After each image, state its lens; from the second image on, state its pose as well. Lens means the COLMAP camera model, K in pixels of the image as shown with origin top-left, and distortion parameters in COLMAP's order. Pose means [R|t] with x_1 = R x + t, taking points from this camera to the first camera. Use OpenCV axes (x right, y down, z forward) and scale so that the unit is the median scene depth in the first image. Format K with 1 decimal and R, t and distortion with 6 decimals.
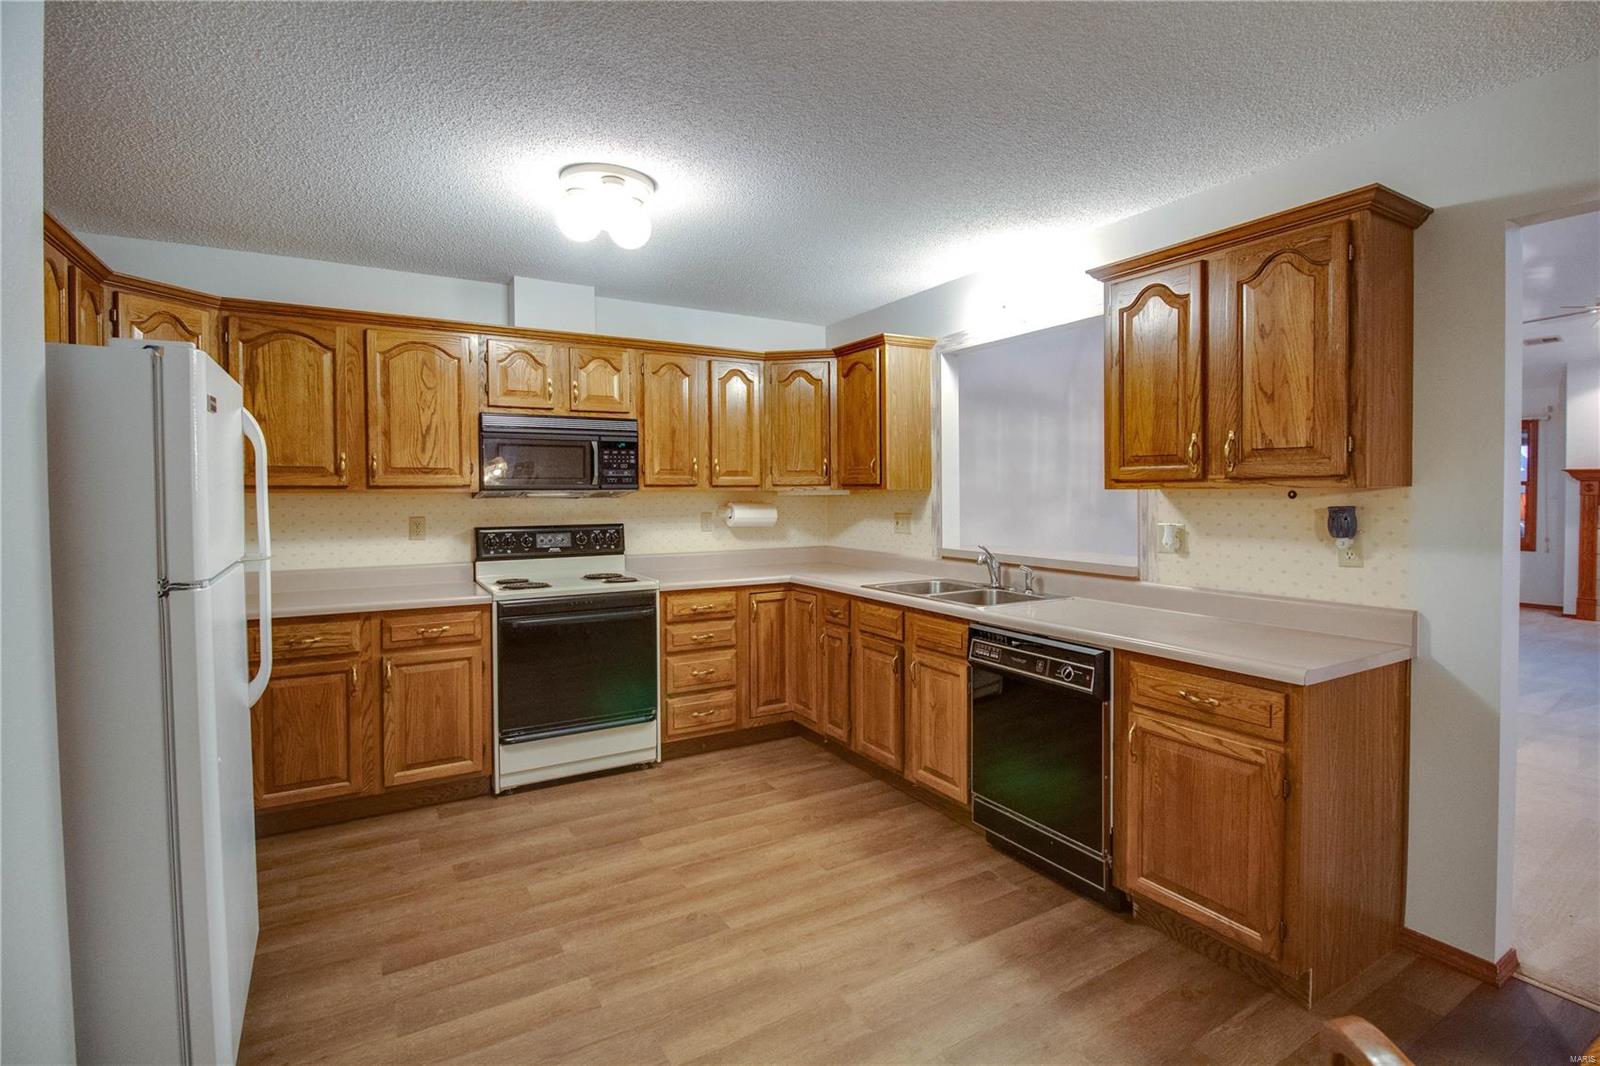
lens RADIAL K [[764.7, 0, 818.2], [0, 764.7, 505.5], [0, 0, 1]] dist [0.001135, -0.000592]
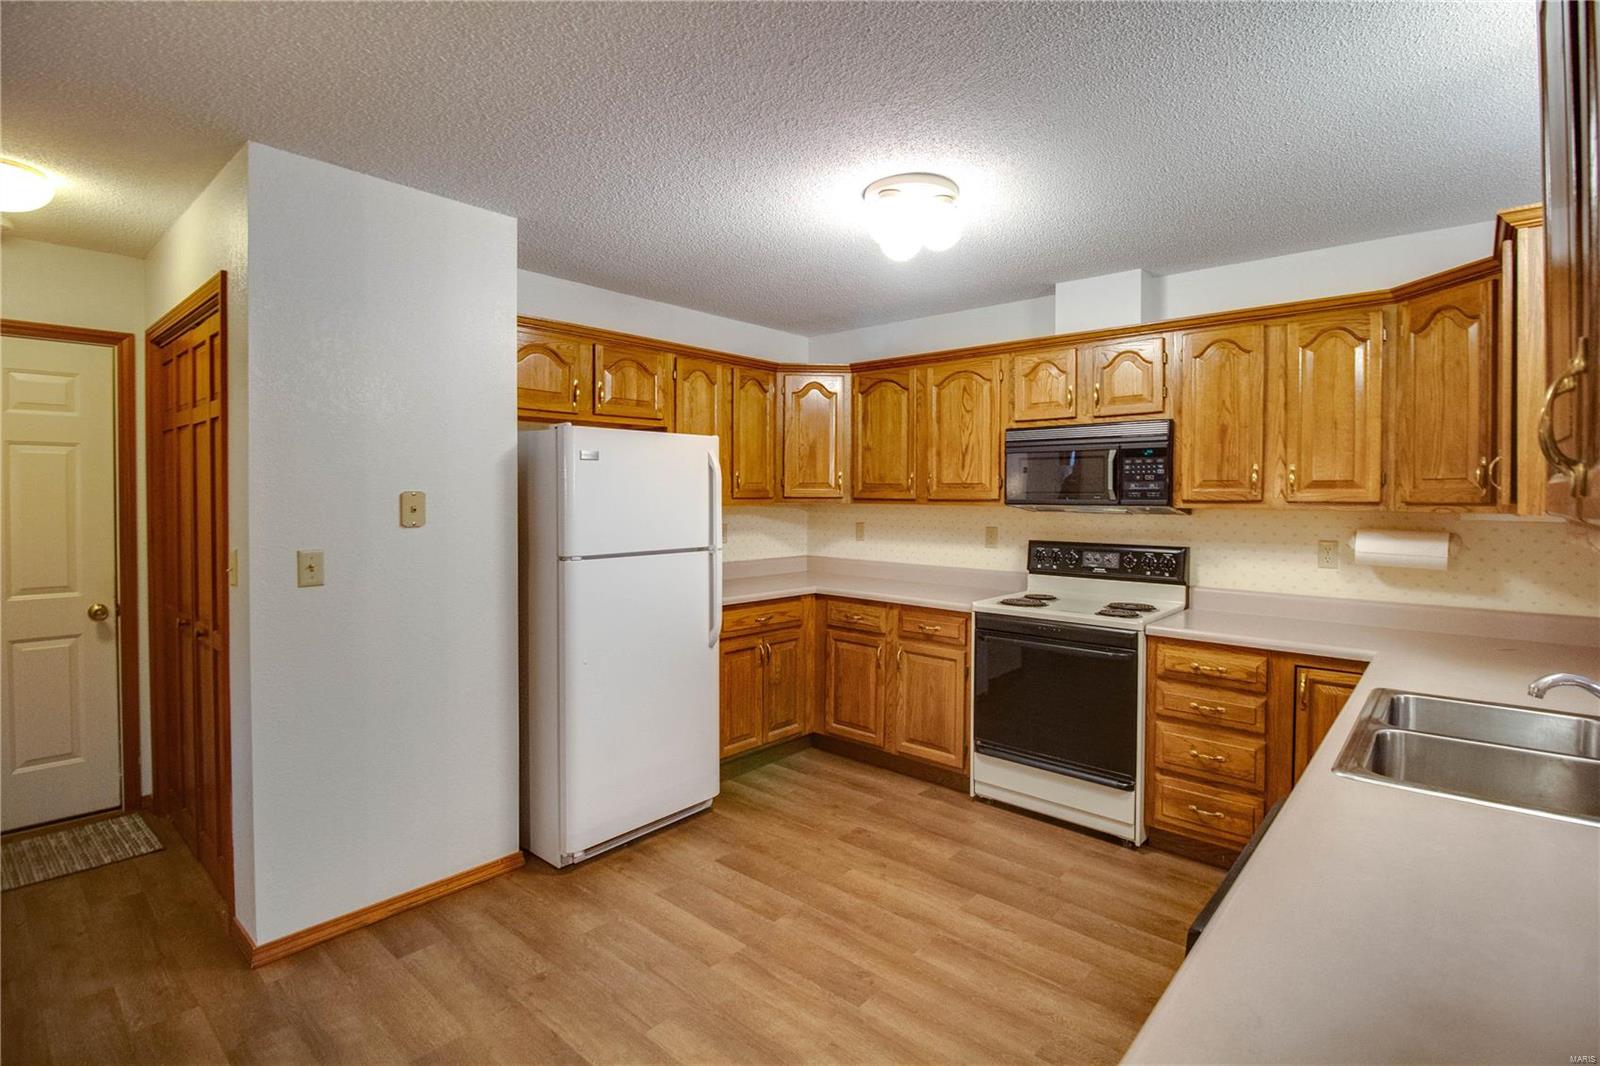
lens RADIAL K [[764.7, 0, 818.2], [0, 764.7, 505.5], [0, 0, 1]] dist [0.001135, -0.000592]
pose [[0.304968, 0.020801, -0.952135, 0.477733], [-0.023552, 0.999620, 0.014295, -0.027654], [0.952071, 0.018065, 0.305342, 0.457068]]
